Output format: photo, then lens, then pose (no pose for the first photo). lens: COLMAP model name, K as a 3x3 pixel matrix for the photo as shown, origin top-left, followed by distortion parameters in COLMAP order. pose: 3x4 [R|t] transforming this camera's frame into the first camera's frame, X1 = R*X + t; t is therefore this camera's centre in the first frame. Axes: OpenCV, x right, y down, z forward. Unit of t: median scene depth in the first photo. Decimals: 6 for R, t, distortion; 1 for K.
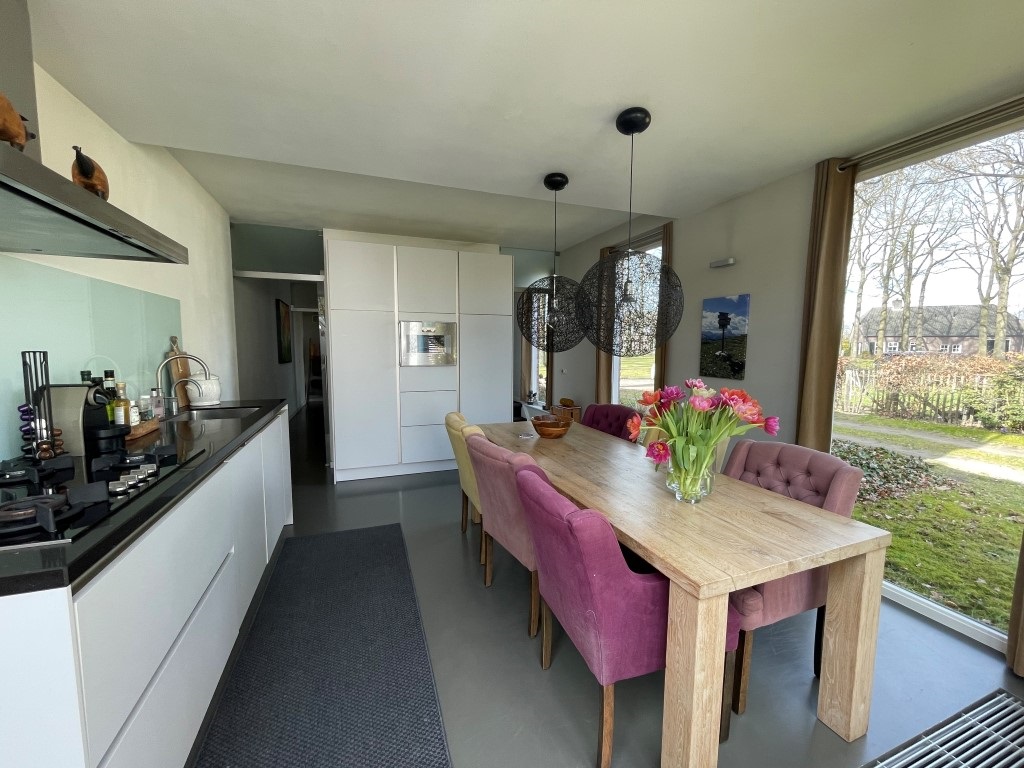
lens RADIAL K [[415.4, 0, 513.7], [0, 415.4, 383.4], [0, 0, 1]] dist [-0.002846, -0.000808]
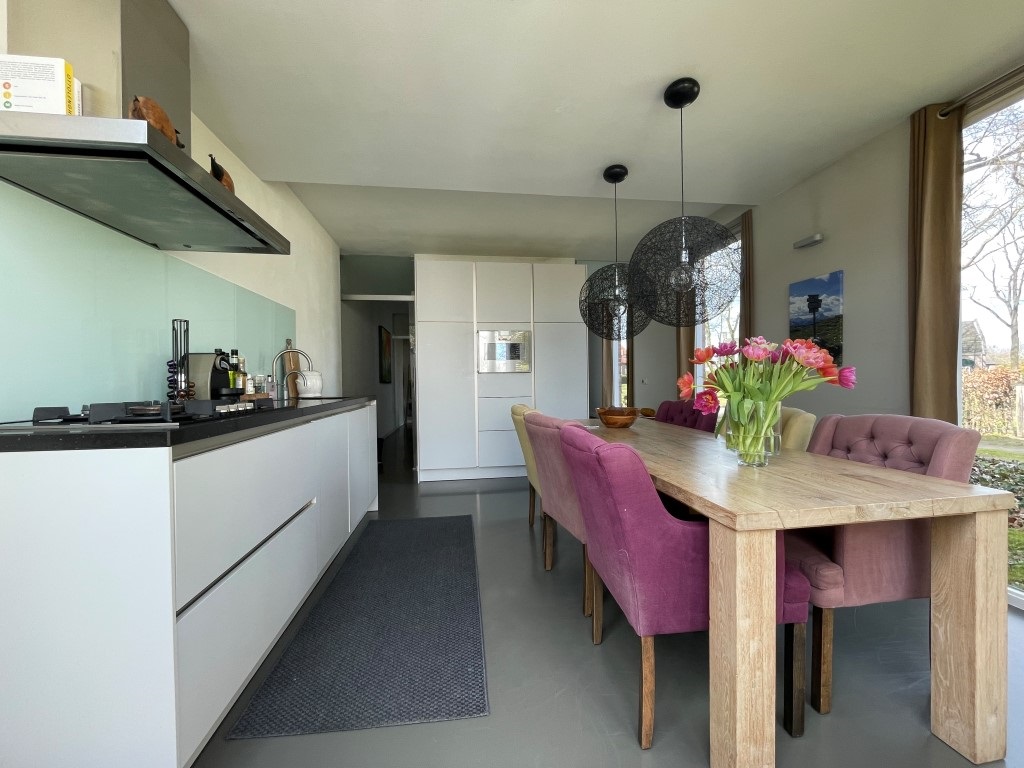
lens RADIAL K [[415.4, 0, 514.0], [0, 415.4, 385.1], [0, 0, 1]] dist [-0.002846, -0.000808]
pose [[0.975428, -0.016416, -0.219705, 0.103094], [-0.001555, 0.996682, -0.081375, 0.162197], [0.220312, 0.079717, 0.972167, -0.014219]]
